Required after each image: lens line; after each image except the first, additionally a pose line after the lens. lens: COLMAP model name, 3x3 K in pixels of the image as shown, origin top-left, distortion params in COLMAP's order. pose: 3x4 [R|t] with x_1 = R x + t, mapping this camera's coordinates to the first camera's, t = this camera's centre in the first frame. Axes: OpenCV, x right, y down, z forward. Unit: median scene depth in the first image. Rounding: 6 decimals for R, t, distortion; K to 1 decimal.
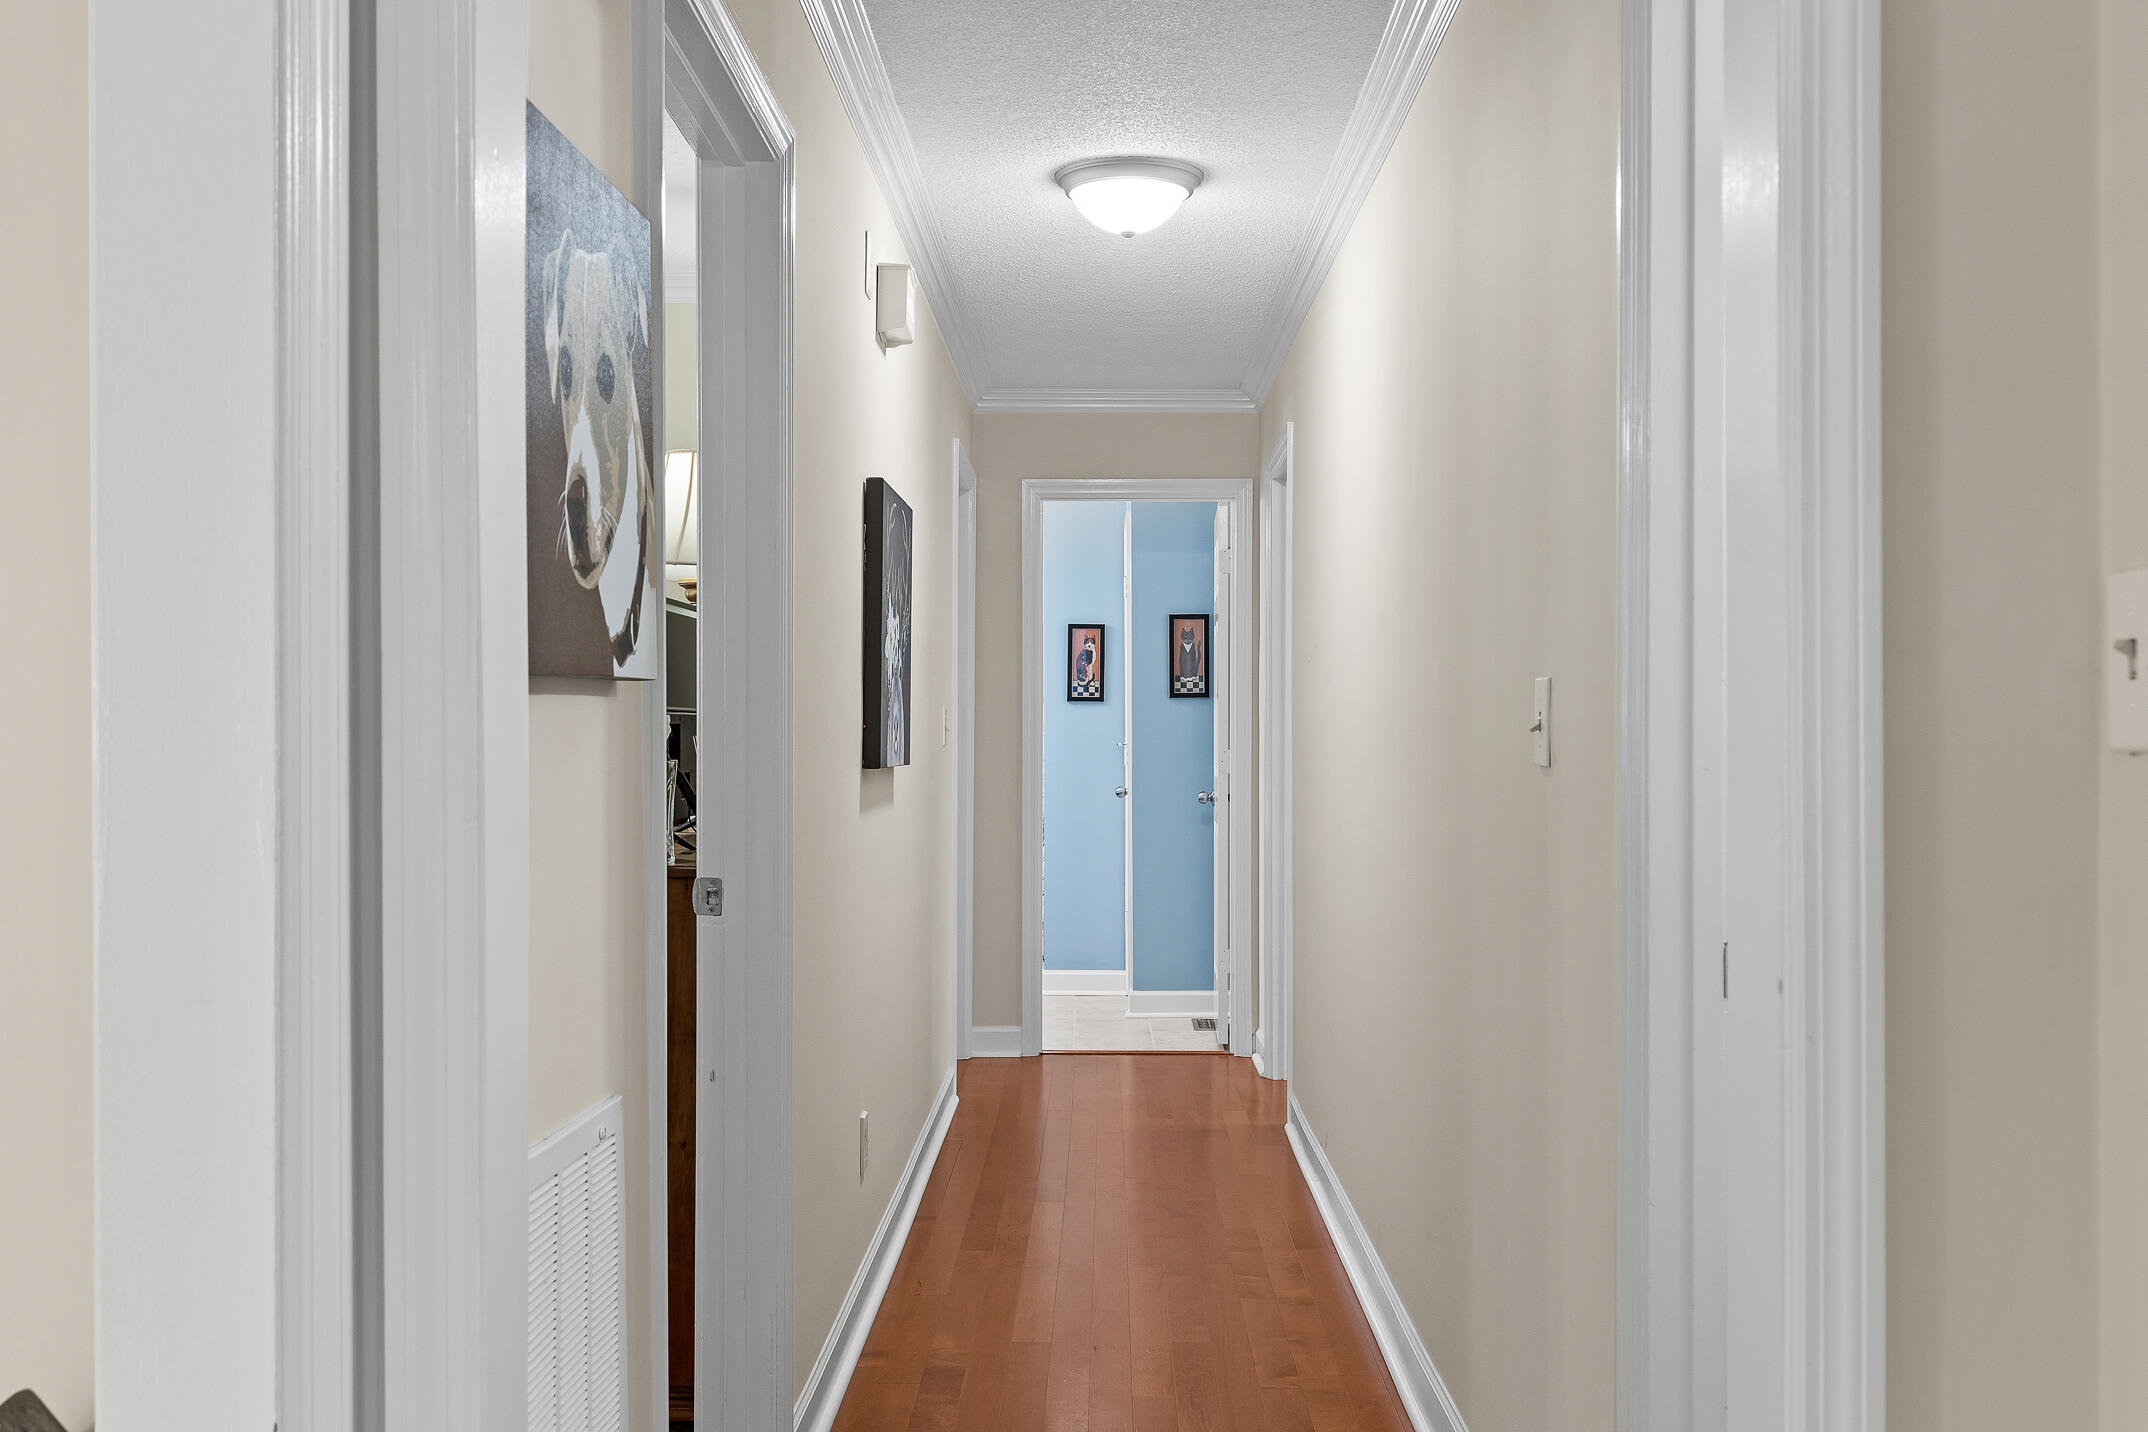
lens RADIAL K [[2173.9, 0, 1074.0], [0, 2173.9, 716.0], [0, 0, 1]] dist [0.002347, 0.000400]
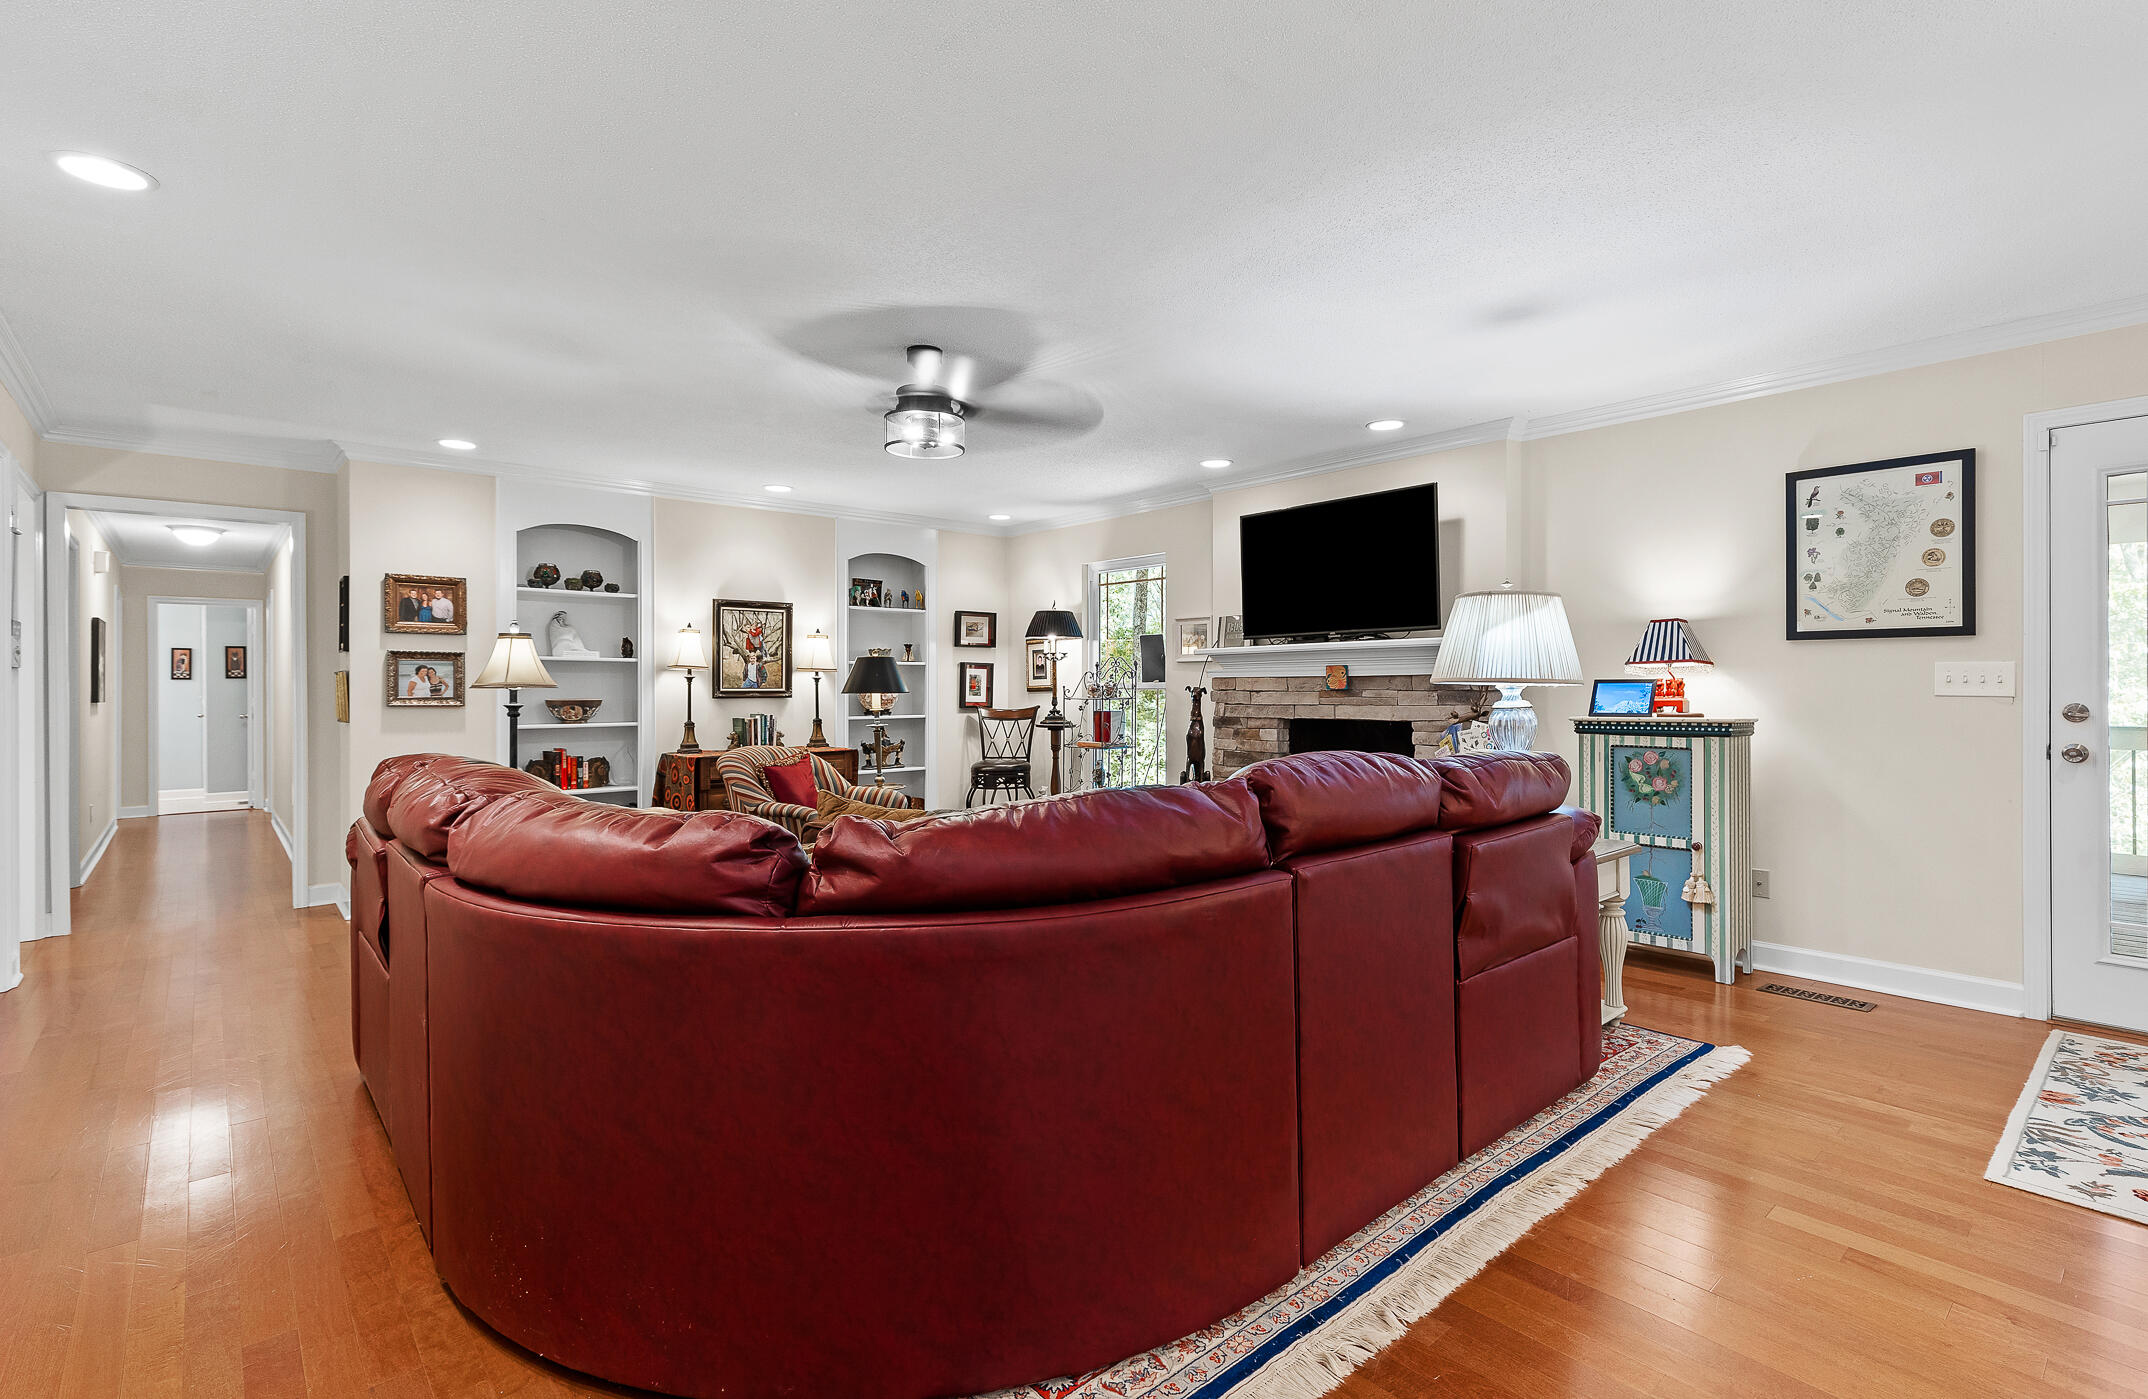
lens RADIAL K [[1001.3, 0, 1124.2], [0, 1001.3, 694.2], [0, 0, 1]] dist [-0.001198, -0.000234]
pose [[0.725167, -0.005889, 0.688548, -0.000282], [-0.000928, 0.999954, 0.009529, -0.001763], [-0.688573, -0.007550, 0.725128, -0.643966]]
